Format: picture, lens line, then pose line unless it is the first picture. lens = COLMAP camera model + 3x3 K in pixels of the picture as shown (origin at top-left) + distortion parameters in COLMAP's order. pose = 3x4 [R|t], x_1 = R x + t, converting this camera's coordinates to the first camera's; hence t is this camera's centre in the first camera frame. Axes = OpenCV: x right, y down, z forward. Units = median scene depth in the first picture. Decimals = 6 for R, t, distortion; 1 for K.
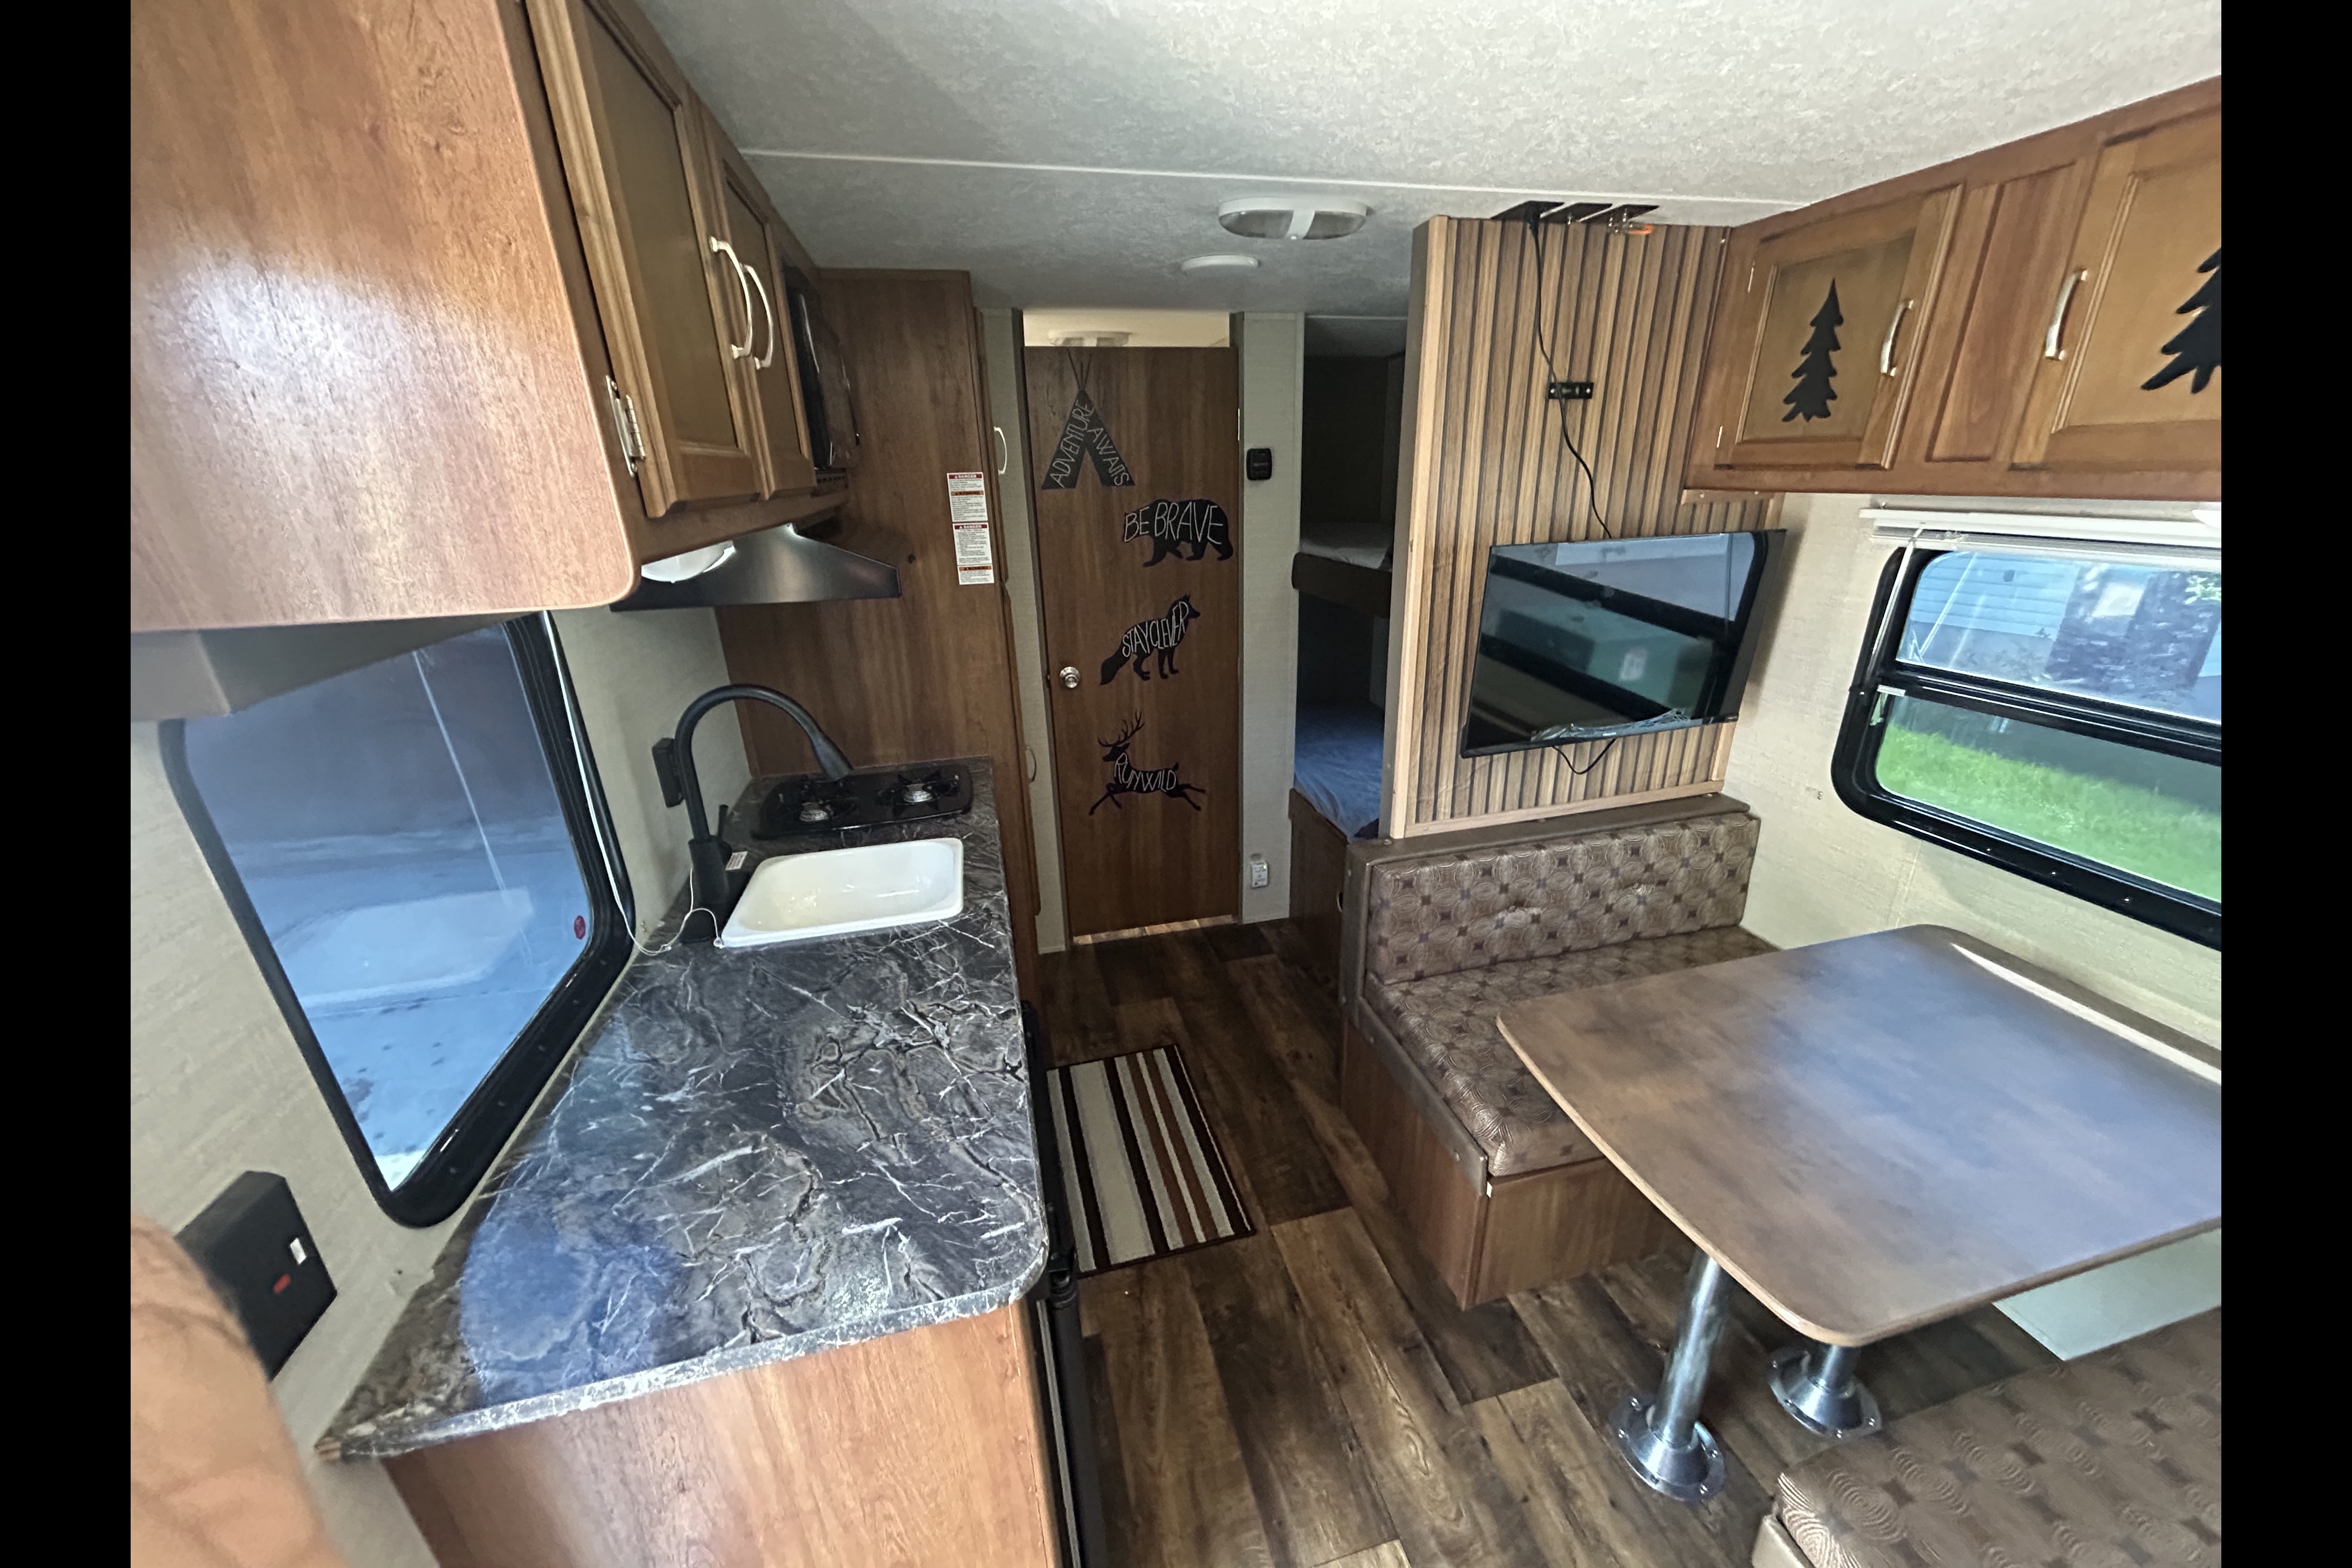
lens RADIAL K [[844.0, 0, 1175.6], [0, 844.0, 787.2], [0, 0, 1]] dist [0.000518, 0.000477]
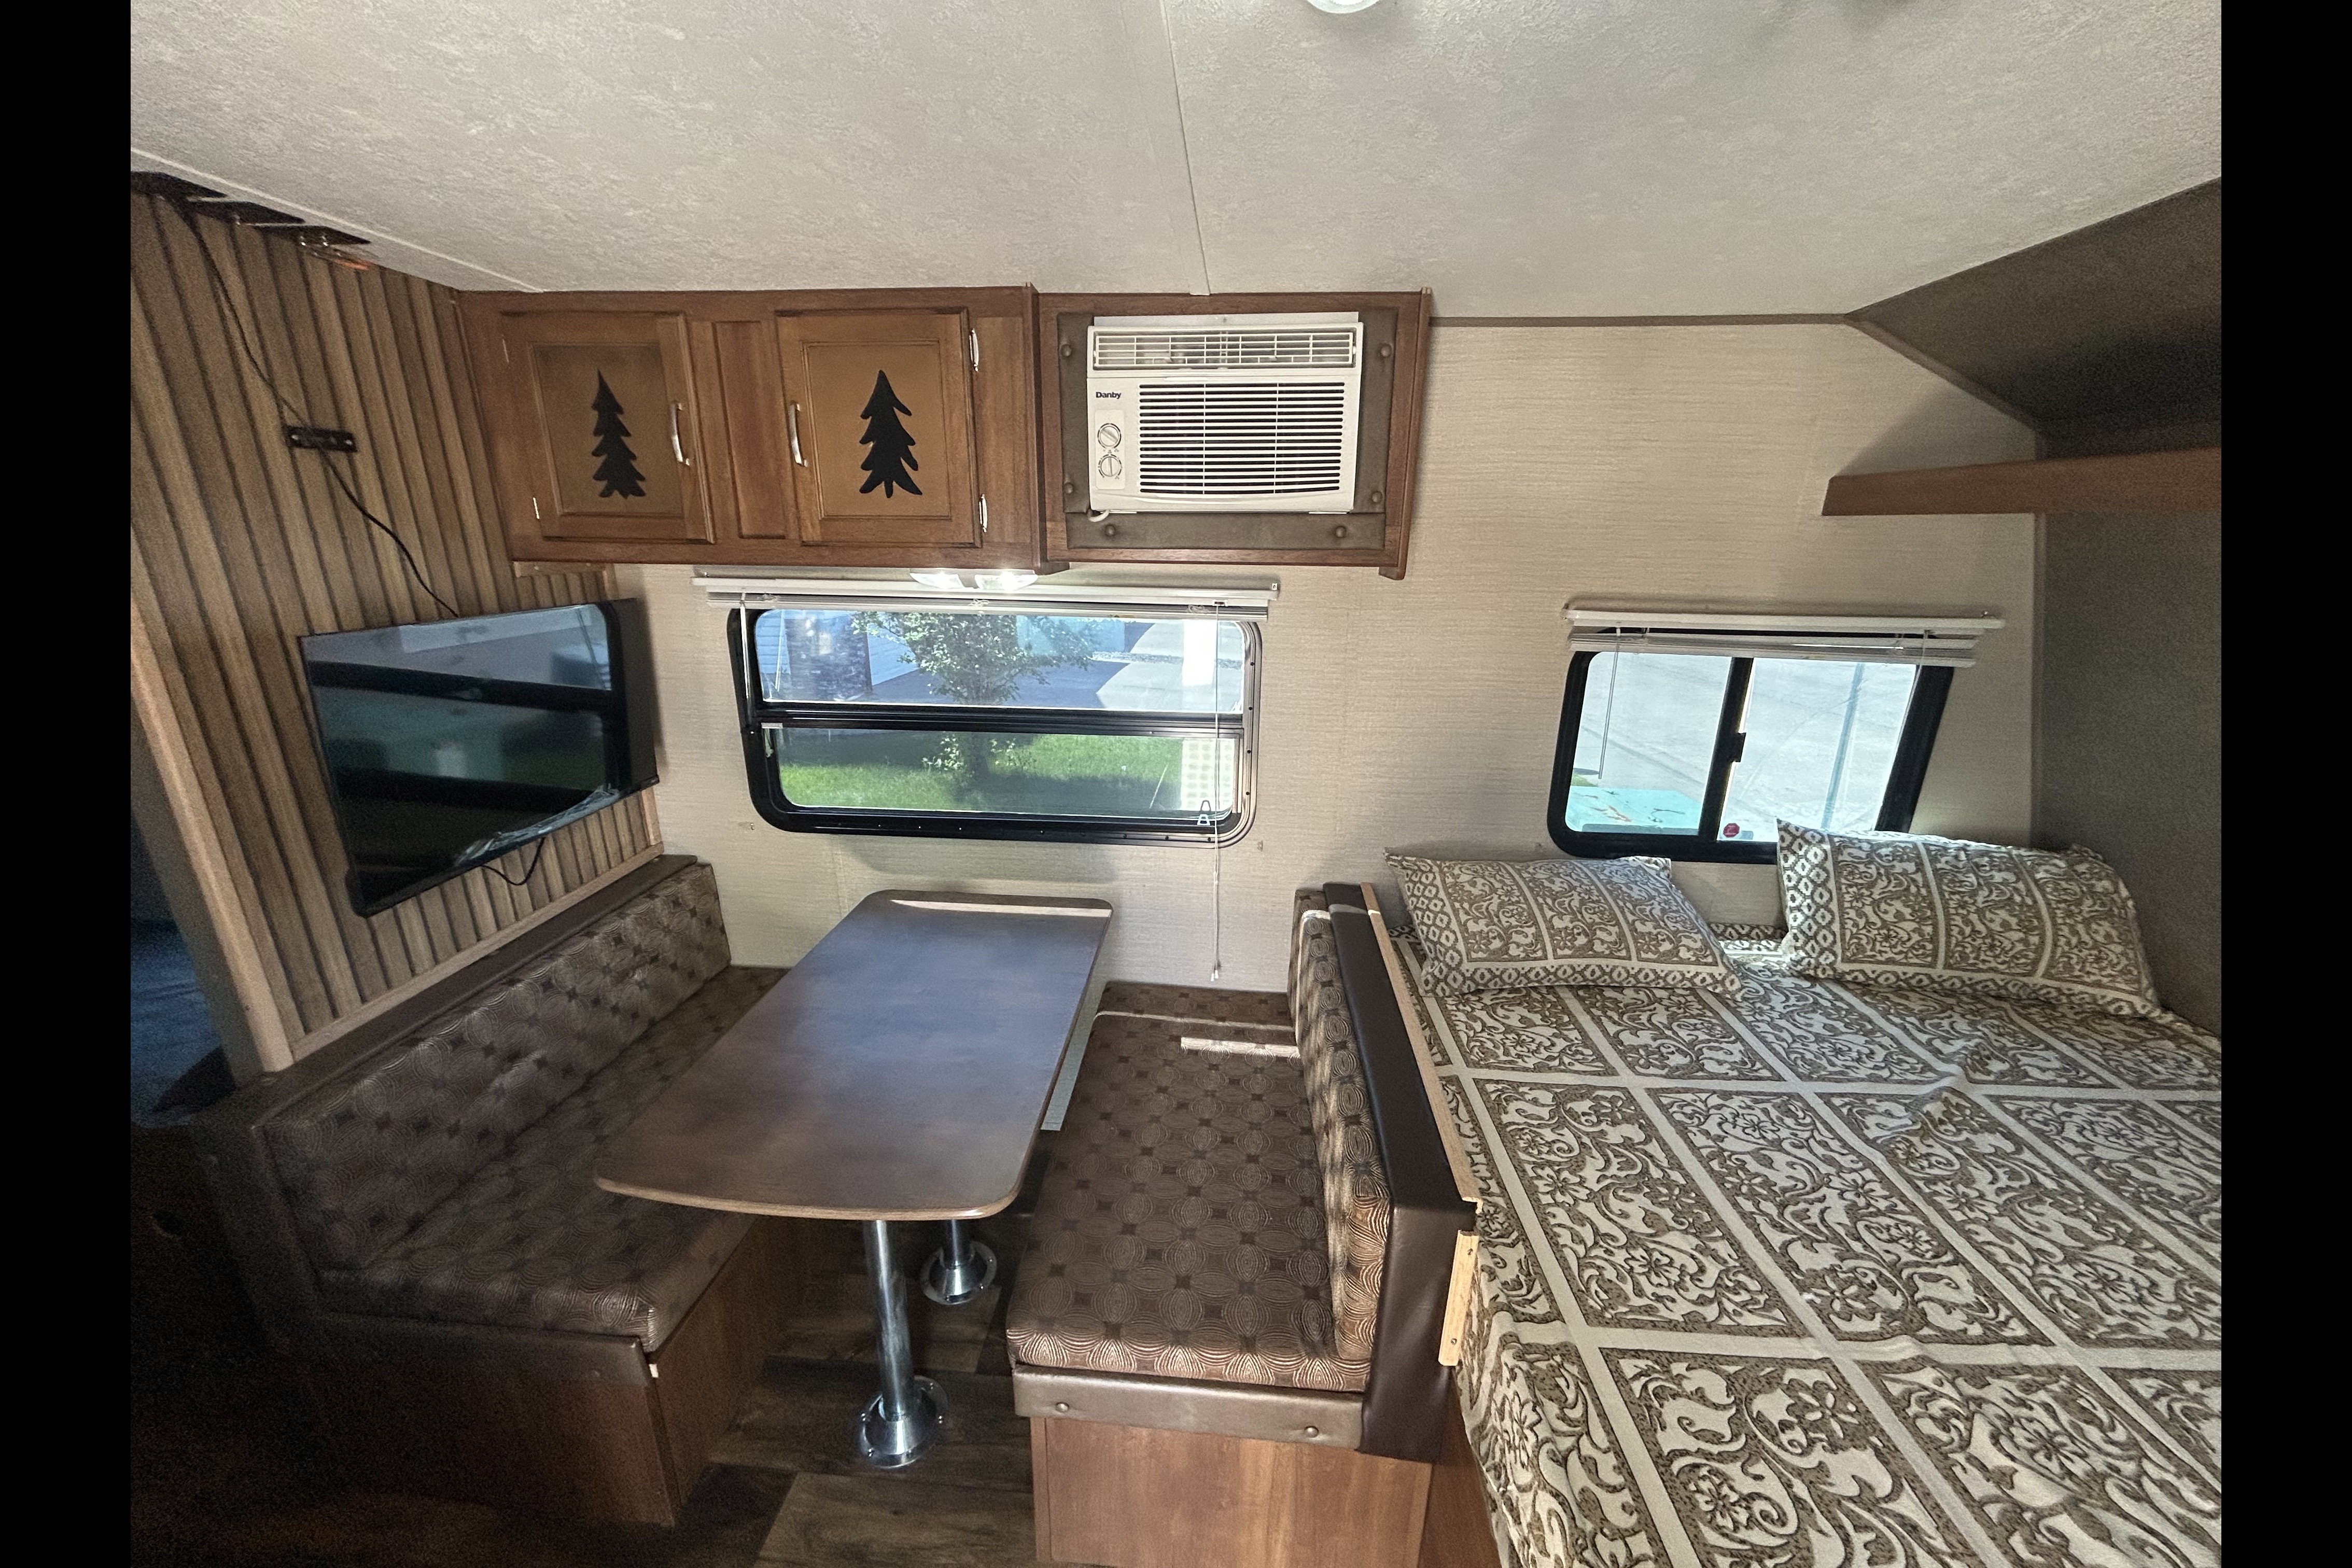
lens RADIAL K [[848.7, 0, 1179.6], [0, 848.7, 783.7], [0, 0, 1]] dist [-0.006504, 0.005797]
pose [[0.314589, -0.244017, 0.917327, -0.081303], [0.319157, 0.937322, 0.139884, -0.020041], [-0.893965, 0.248765, 0.372751, 0.057839]]
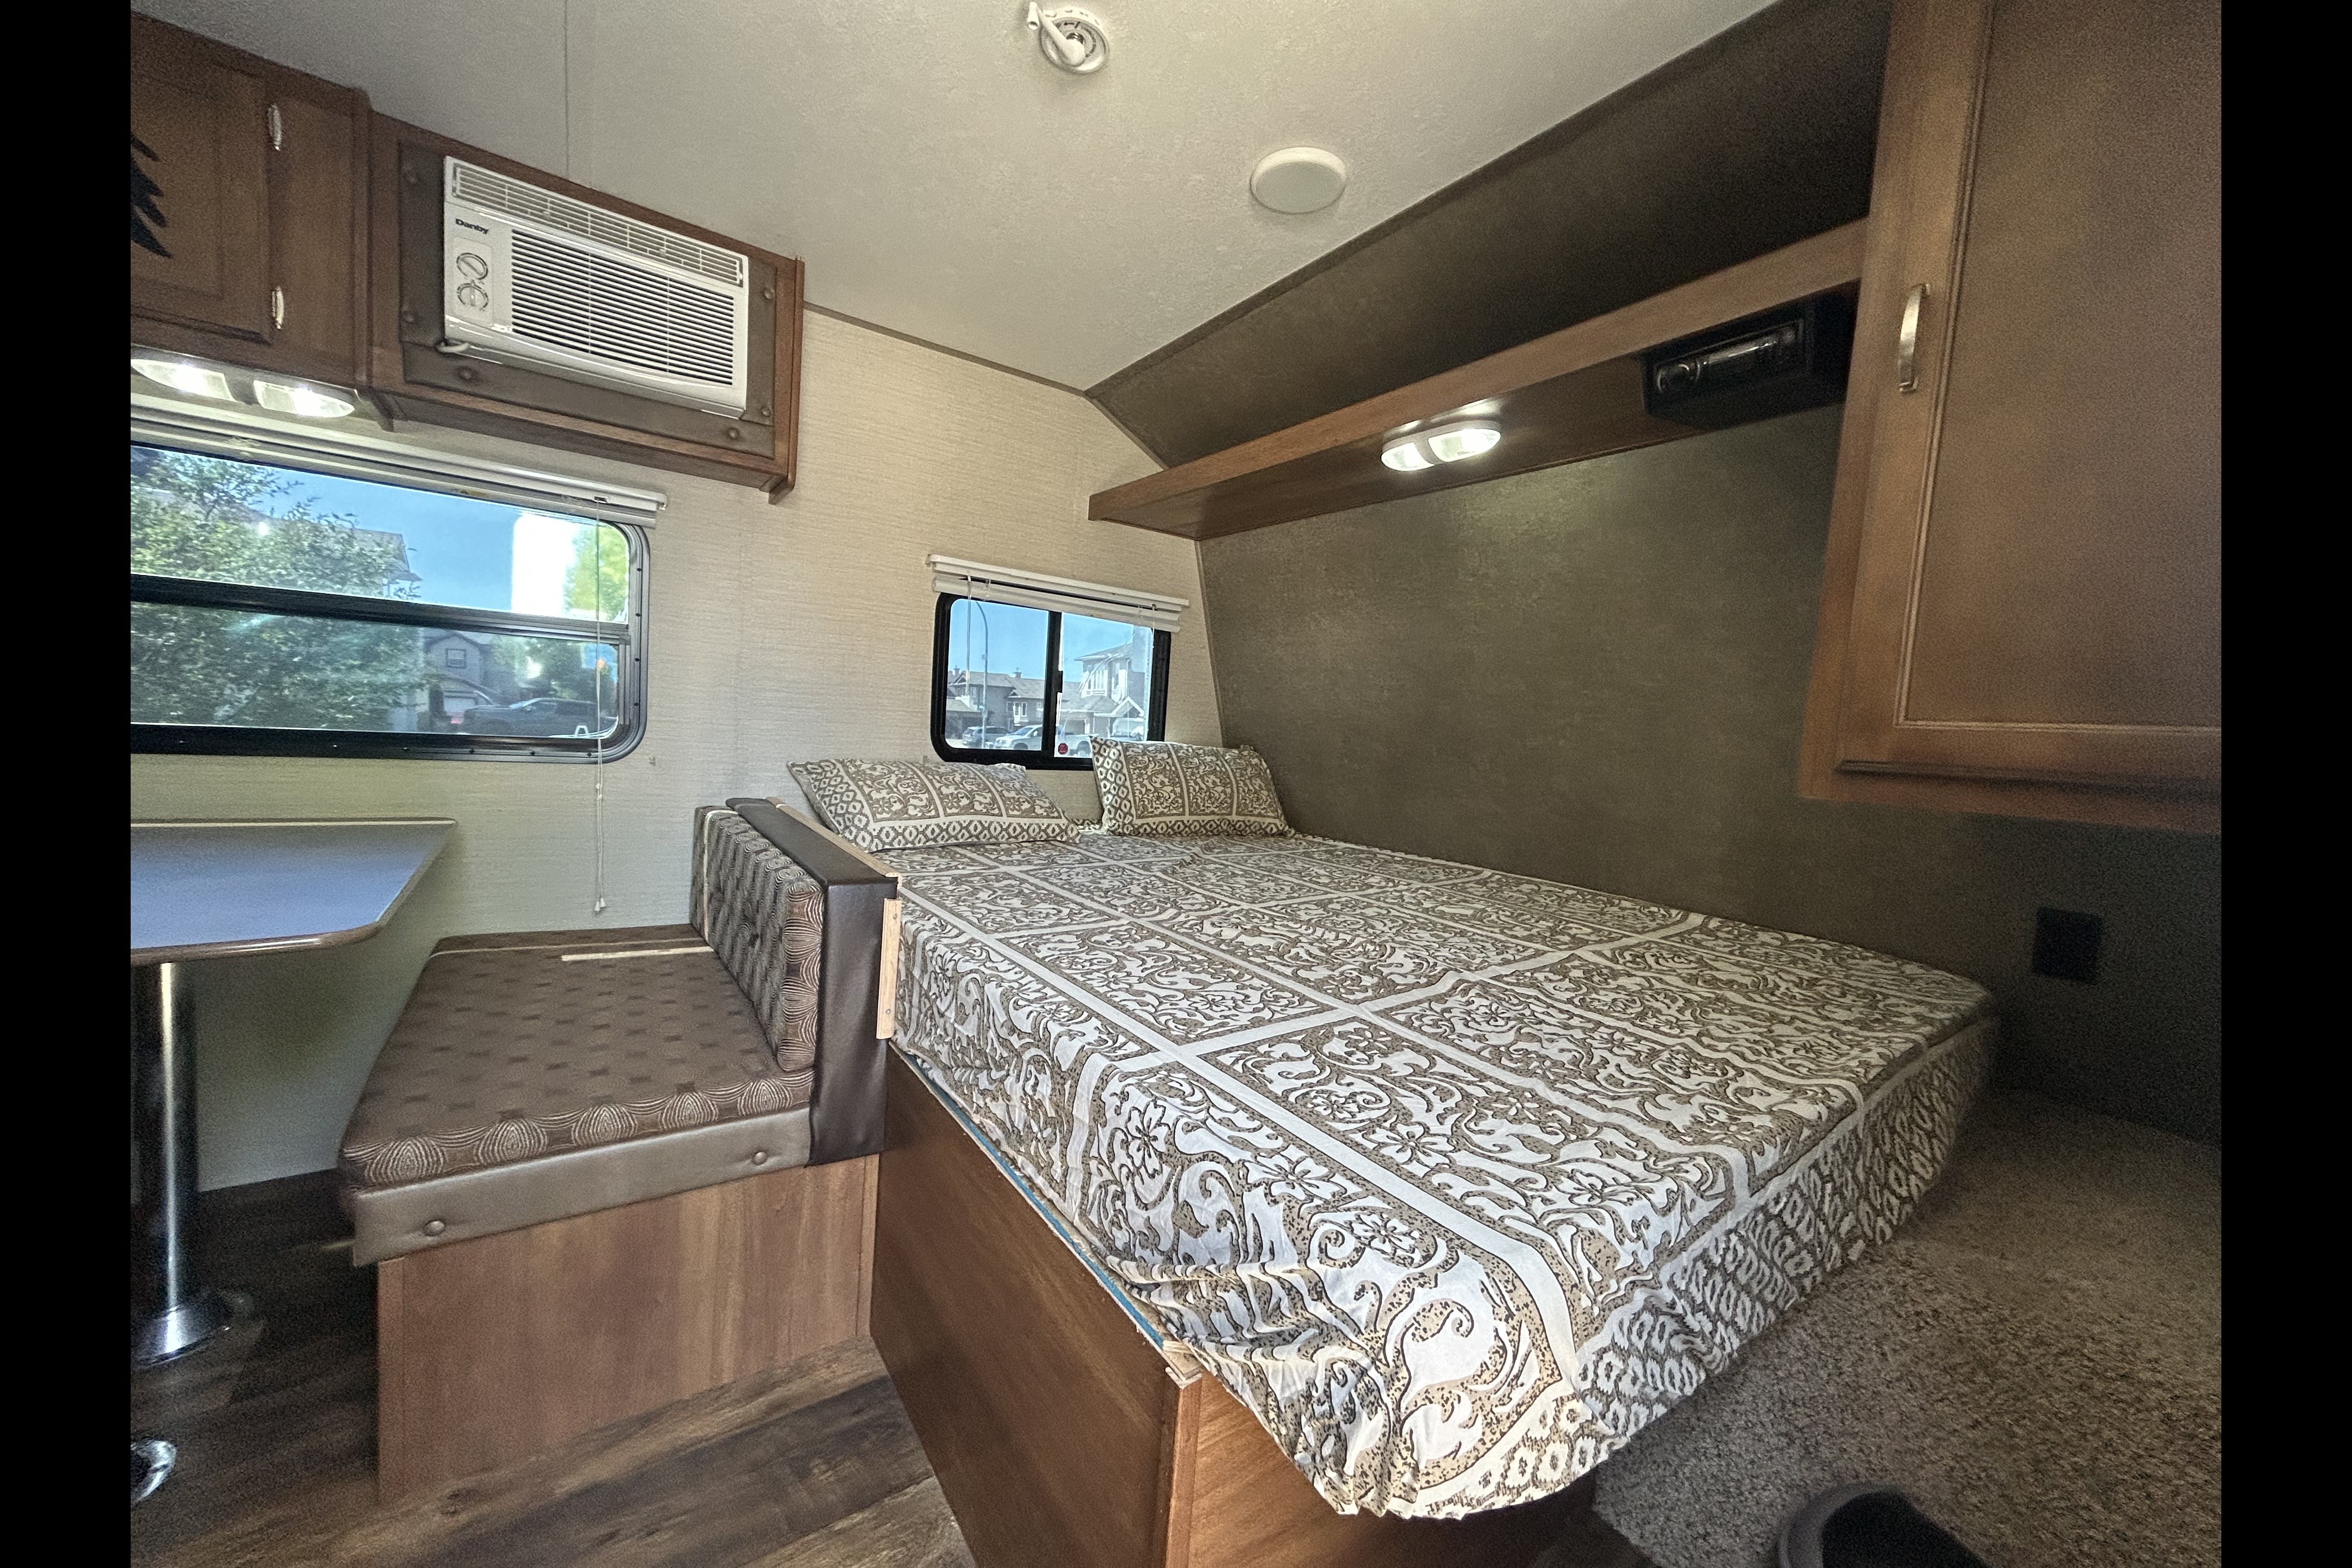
lens RADIAL K [[844.0, 0, 1175.6], [0, 844.0, 787.2], [0, 0, 1]] dist [0.000518, 0.000477]
pose [[-0.364866, -0.070829, 0.928362, -0.298603], [0.275534, 0.944226, 0.180330, 0.266308], [-0.889356, 0.321591, -0.325000, 0.164494]]
